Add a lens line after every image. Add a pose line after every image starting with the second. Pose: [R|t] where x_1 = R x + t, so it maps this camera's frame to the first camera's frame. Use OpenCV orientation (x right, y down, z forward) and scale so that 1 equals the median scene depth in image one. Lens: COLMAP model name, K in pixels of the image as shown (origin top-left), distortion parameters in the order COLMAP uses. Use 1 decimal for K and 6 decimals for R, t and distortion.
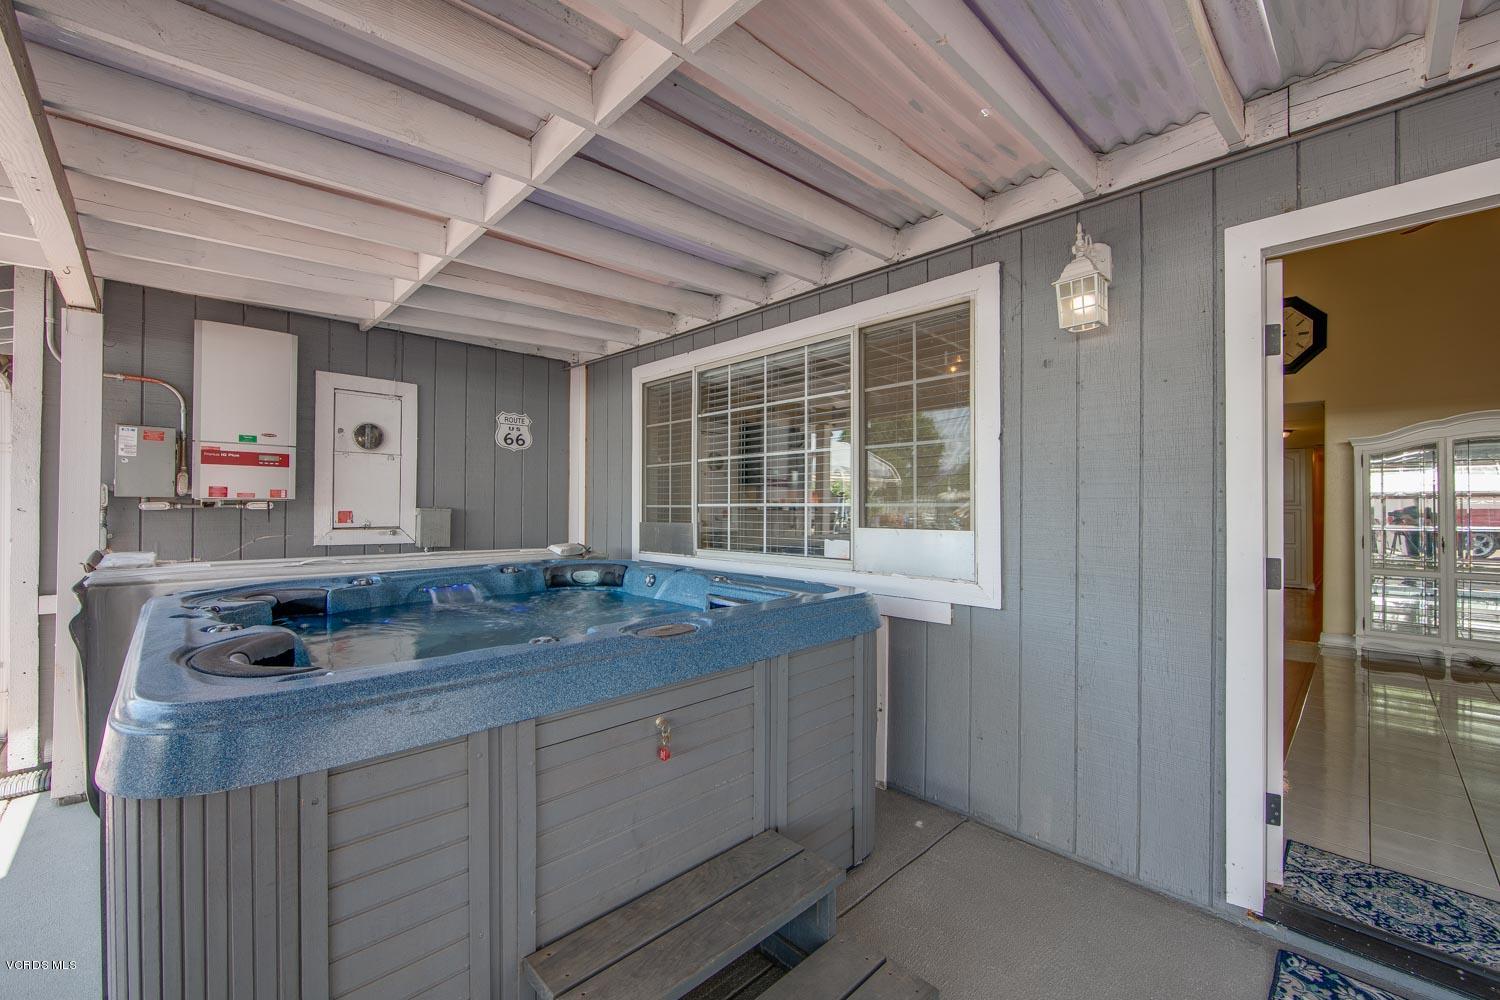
lens RADIAL K [[621.0, 0, 750.1], [0, 621.0, 502.9], [0, 0, 1]] dist [-0.000939, -0.001573]
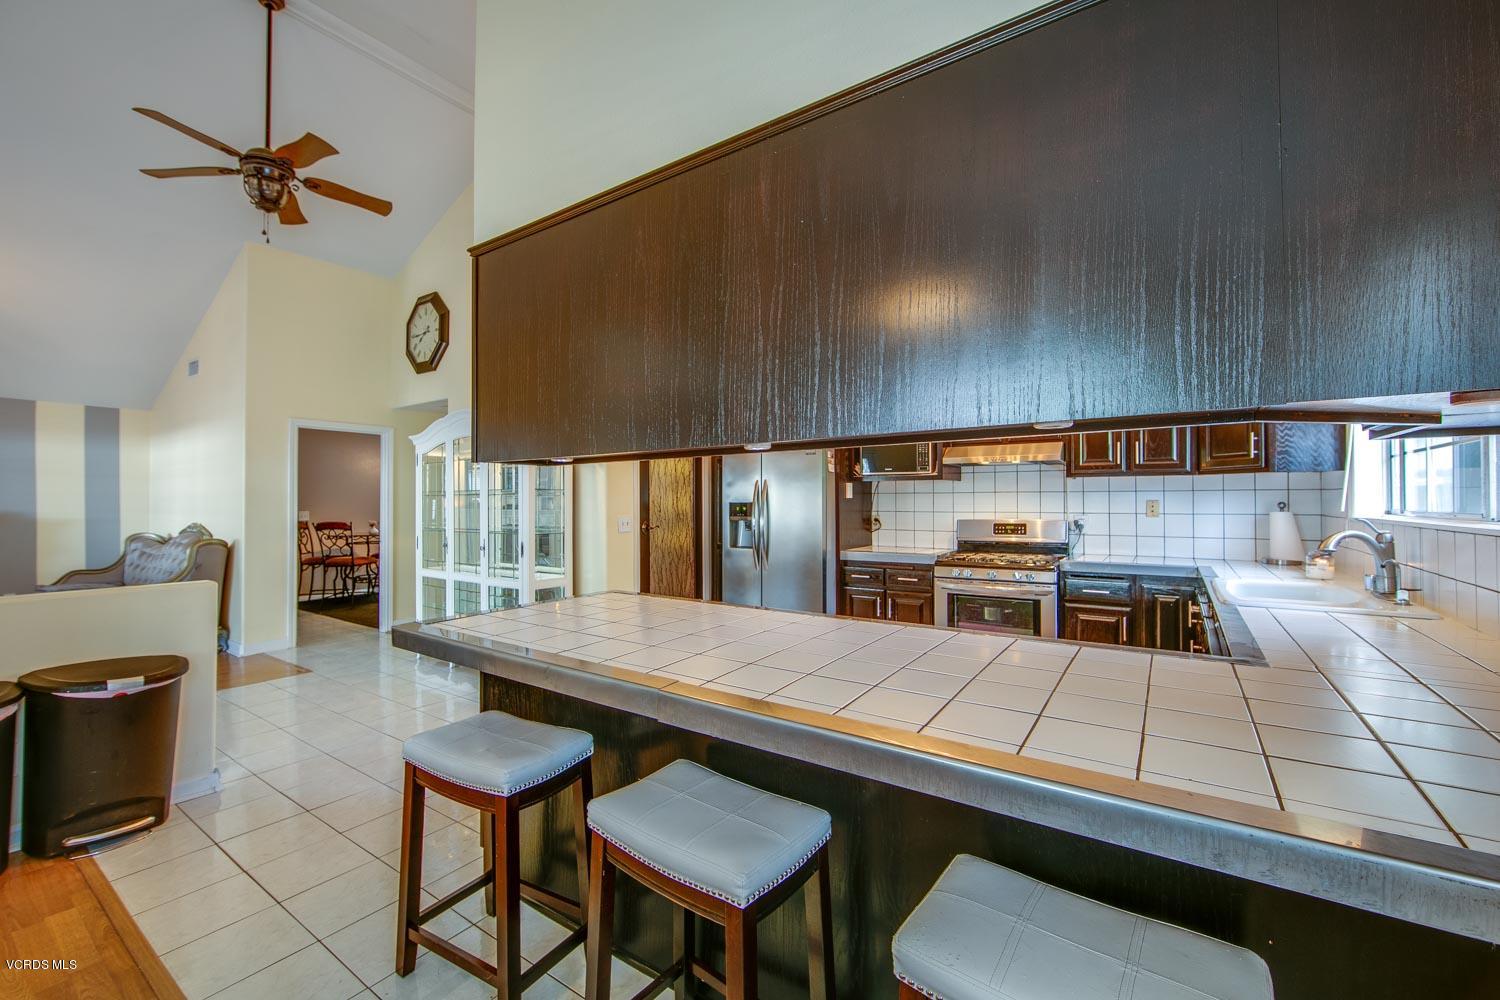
lens RADIAL K [[621.0, 0, 723.3], [0, 621.0, 503.9], [0, 0, 1]] dist [-0.000939, -0.001573]
pose [[0.985998, -0.006429, 0.166632, 2.756757], [0.005907, 0.999976, 0.003627, 0.006298], [-0.166652, -0.002592, 0.986012, -0.114663]]
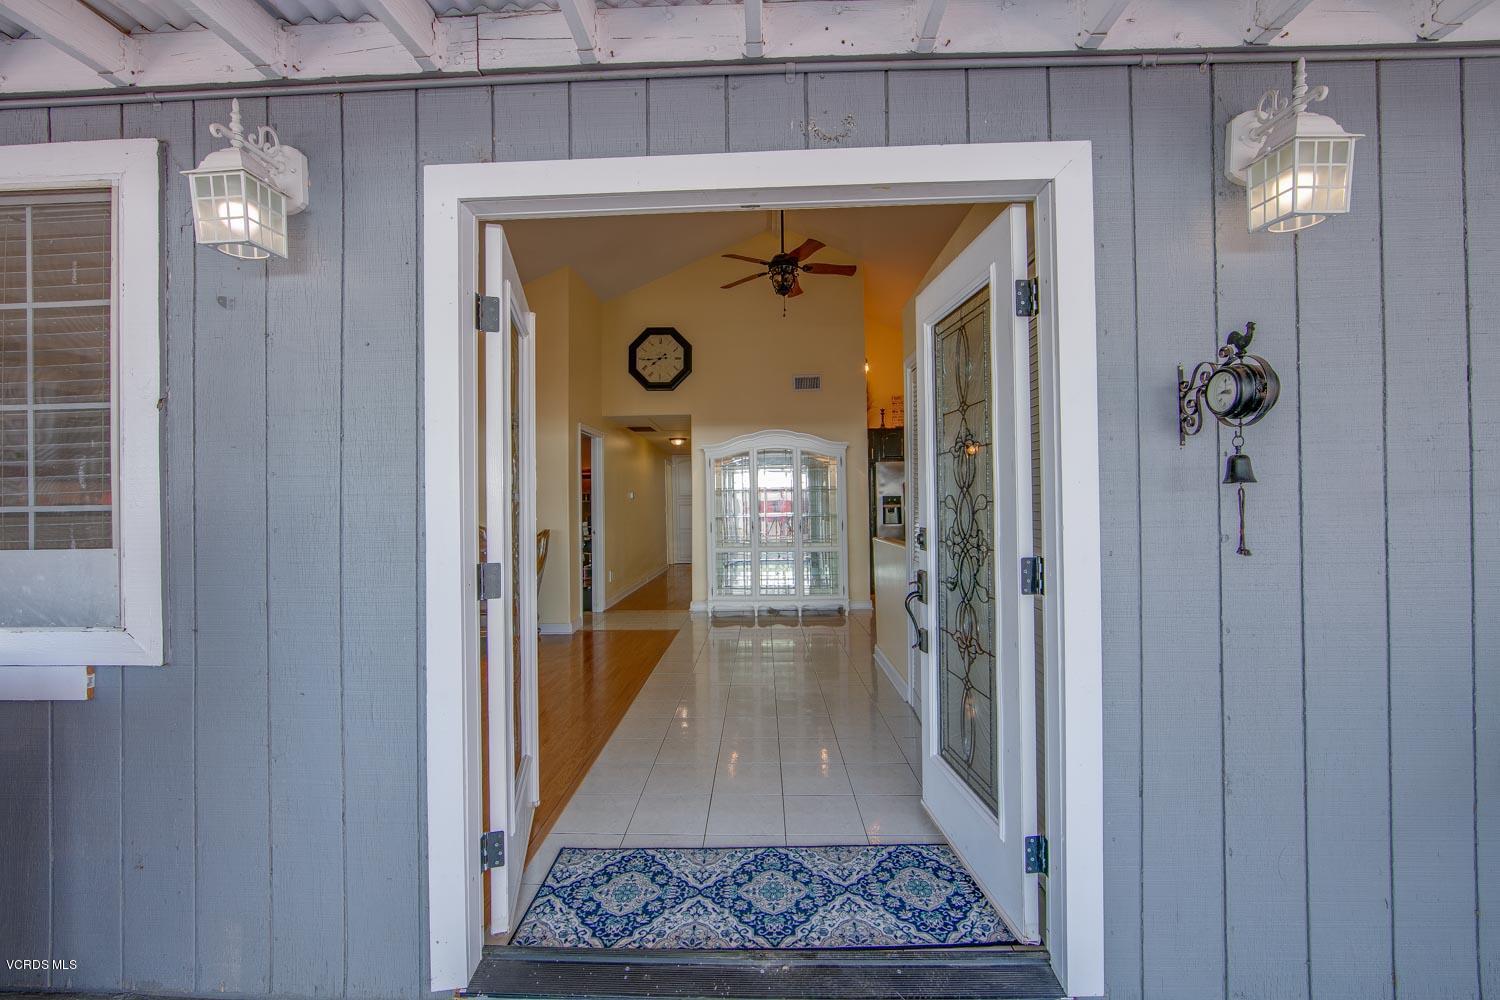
lens RADIAL K [[599.3, 0, 751.4], [0, 599.3, 494.8], [0, 0, 1]] dist [-0.007479, 0.001320]
pose [[0.722637, -0.008232, 0.691178, 0.415177], [0.012800, 0.999917, -0.001473, -0.000842], [-0.691109, 0.009912, 0.722683, 0.107980]]
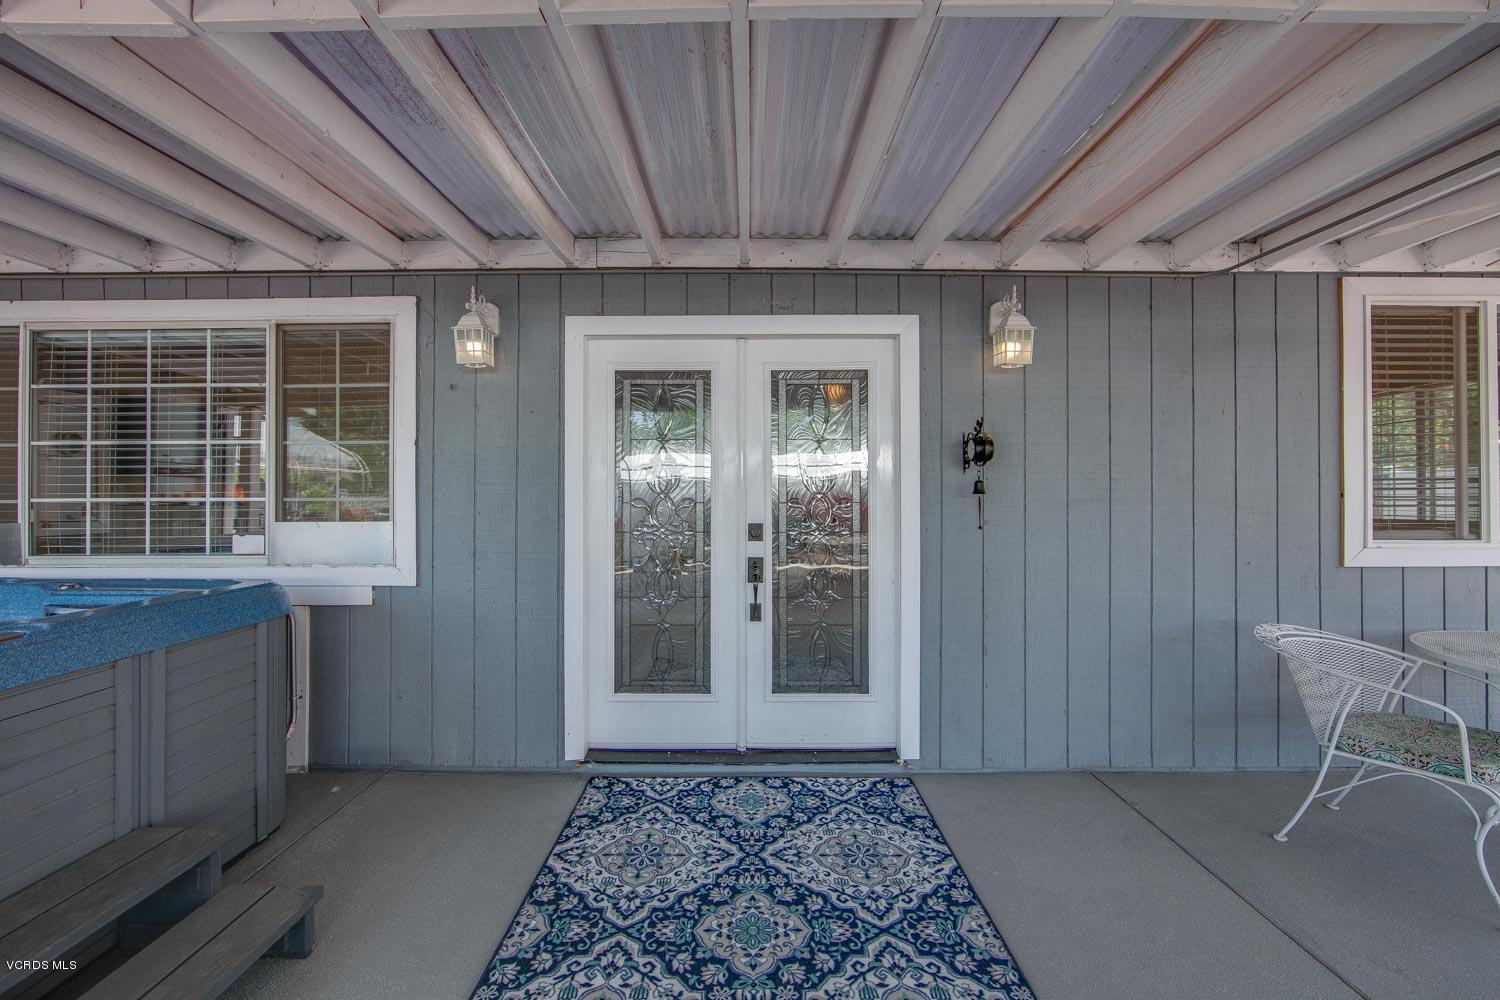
lens RADIAL K [[599.3, 0, 744.2], [0, 599.3, 496.6], [0, 0, 1]] dist [-0.007479, 0.001320]
pose [[0.704988, -0.000079, 0.709220, 0.029548], [-0.000151, 1.000000, 0.000262, -0.001799], [-0.709220, -0.000292, 0.704988, -0.265573]]
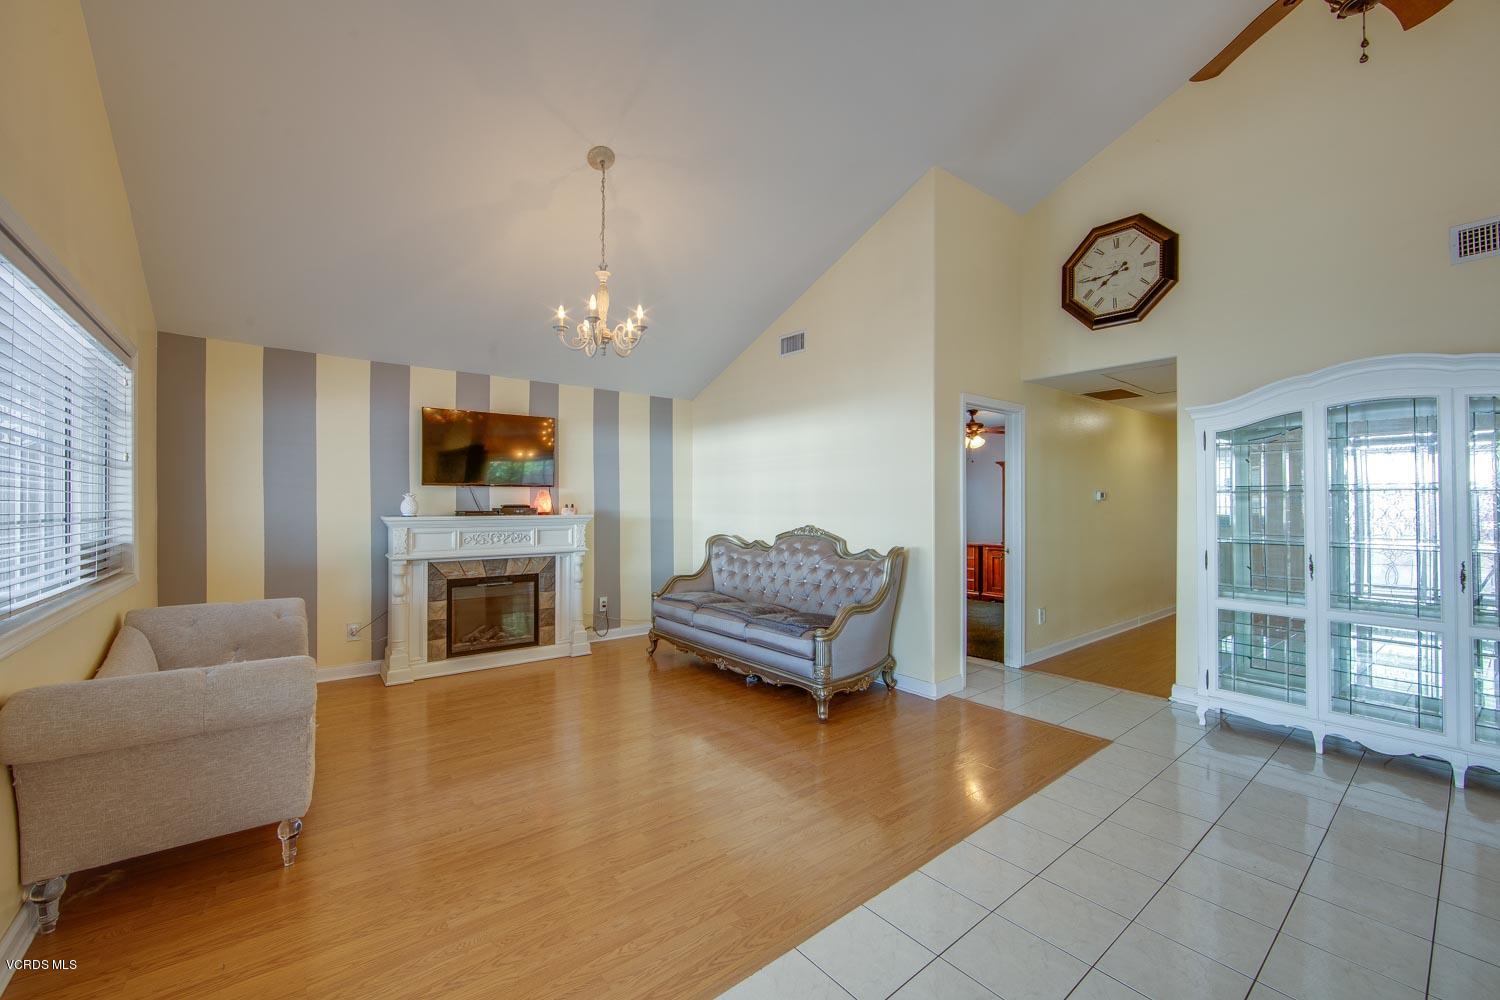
lens RADIAL K [[599.3, 0, 749.0], [0, 599.3, 502.1], [0, 0, 1]] dist [-0.007479, 0.001320]
pose [[0.995391, -0.003624, -0.095831, 1.166722], [0.003923, 0.999988, 0.002931, -0.005241], [0.095819, -0.003293, 0.995393, 0.628783]]
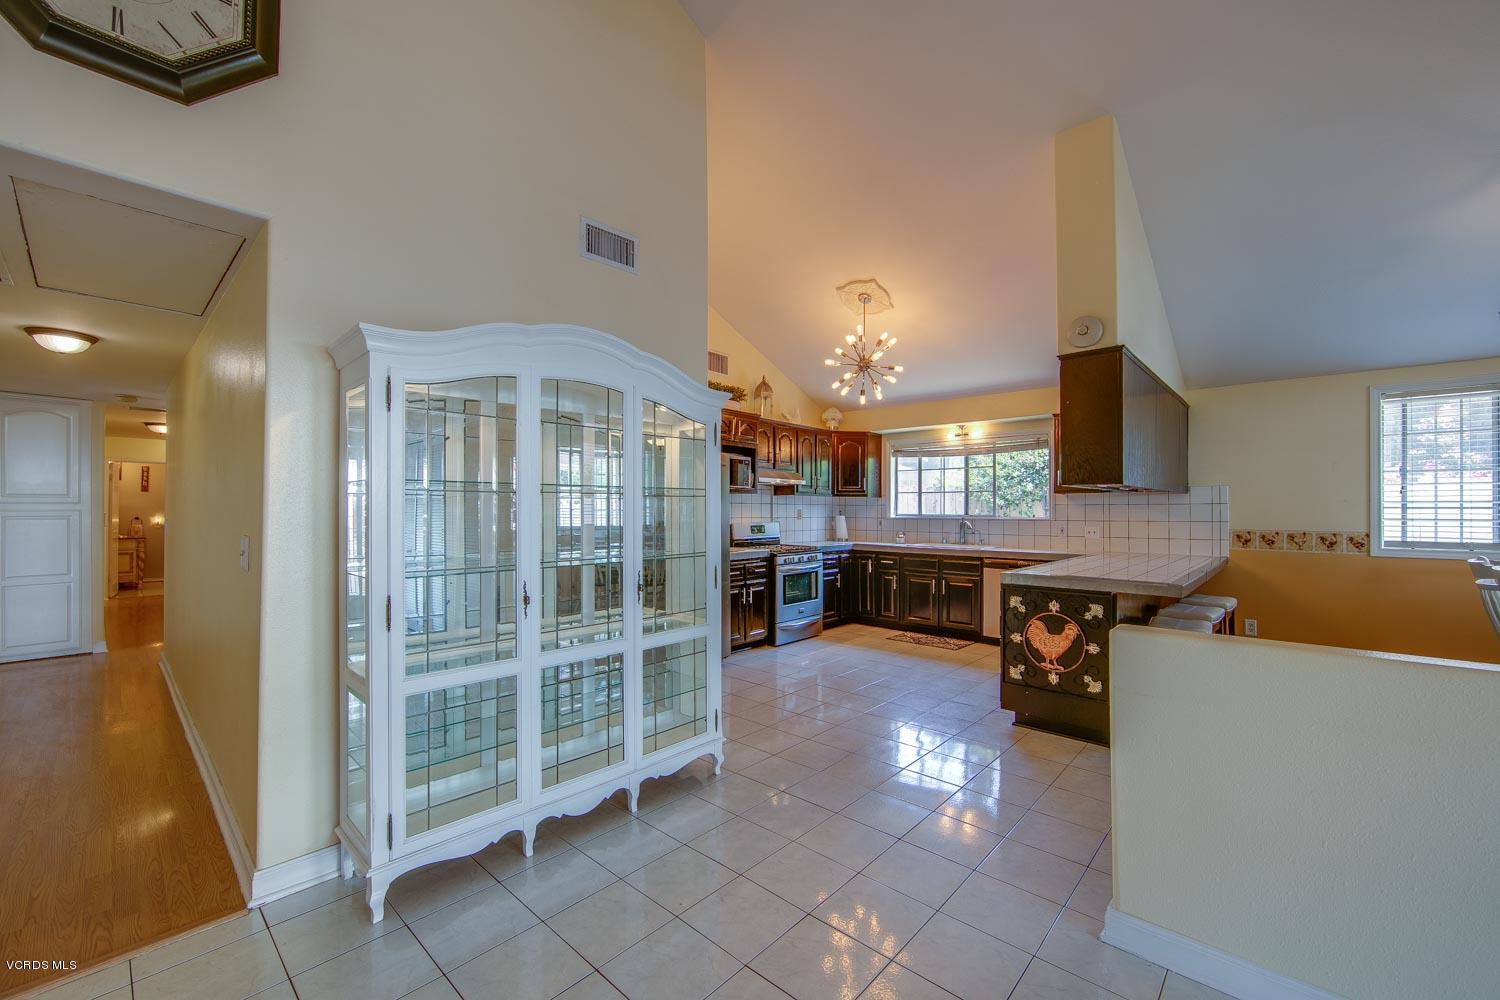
lens RADIAL K [[599.3, 0, 741.7], [0, 599.3, 505.2], [0, 0, 1]] dist [-0.007479, 0.001320]
pose [[-0.047912, 0.004936, 0.998839, 1.315556], [-0.004559, 0.999976, -0.005160, 0.003475], [-0.998841, -0.004801, -0.047888, 1.709513]]
